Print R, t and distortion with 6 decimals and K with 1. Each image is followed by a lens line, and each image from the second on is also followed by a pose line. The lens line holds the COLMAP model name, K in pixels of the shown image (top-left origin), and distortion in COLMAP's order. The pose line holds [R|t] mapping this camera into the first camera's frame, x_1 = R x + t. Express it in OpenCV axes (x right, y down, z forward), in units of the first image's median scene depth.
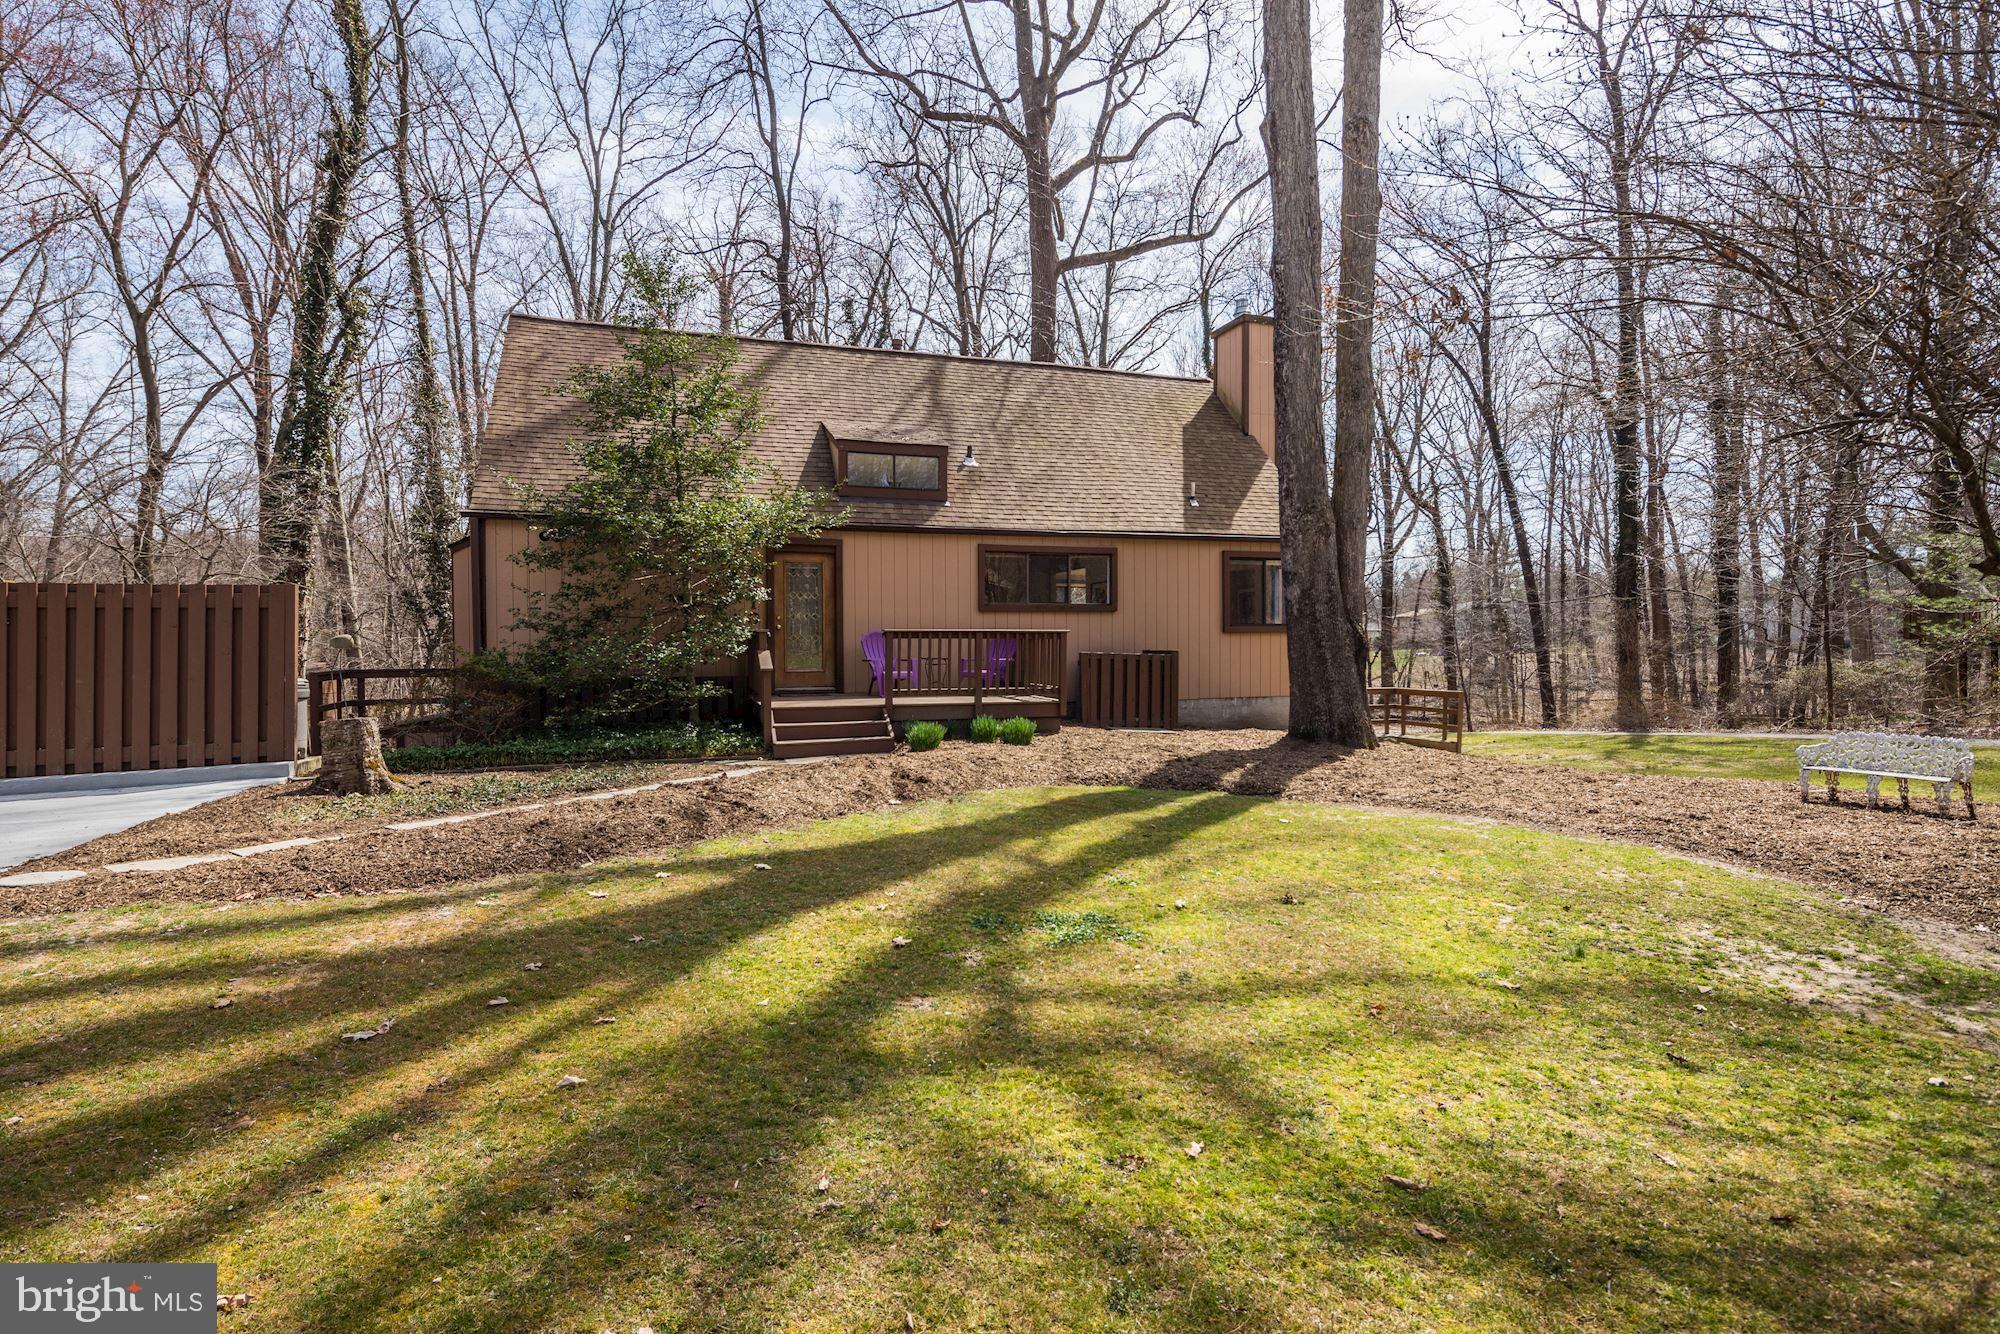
lens RADIAL K [[958.2, 0, 1000.3], [0, 958.2, 645.6], [0, 0, 1]] dist [0.002720, -0.005213]
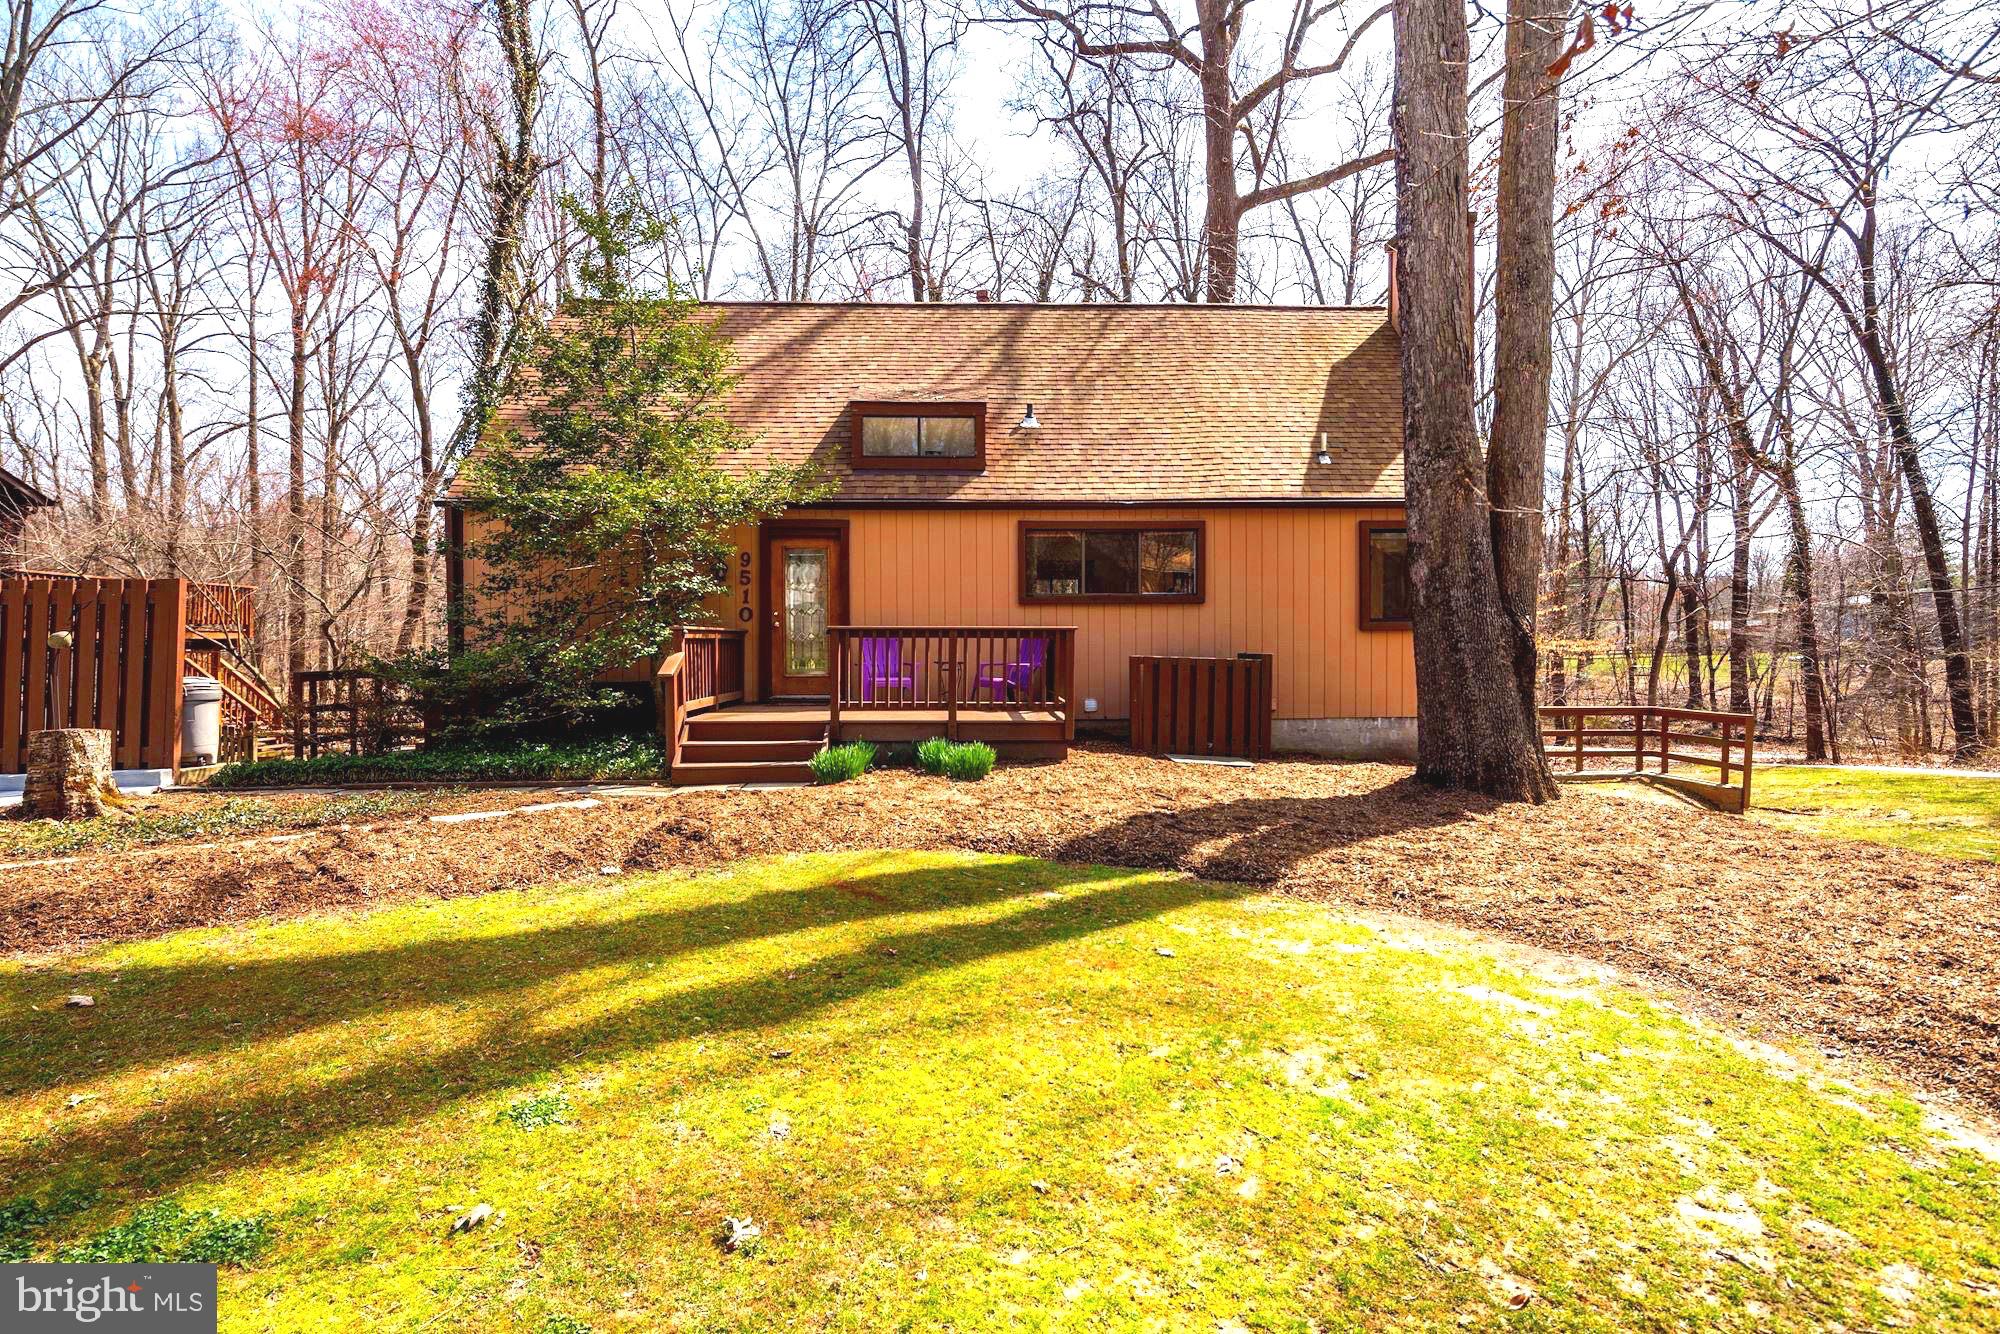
lens RADIAL K [[958.2, 0, 1000.3], [0, 958.2, 645.6], [0, 0, 1]] dist [0.002720, -0.005213]
pose [[0.957509, 0.003390, -0.288384, 0.189091], [-0.003189, 0.999994, 0.001165, -0.001605], [0.288386, -0.000195, 0.957514, 0.213139]]
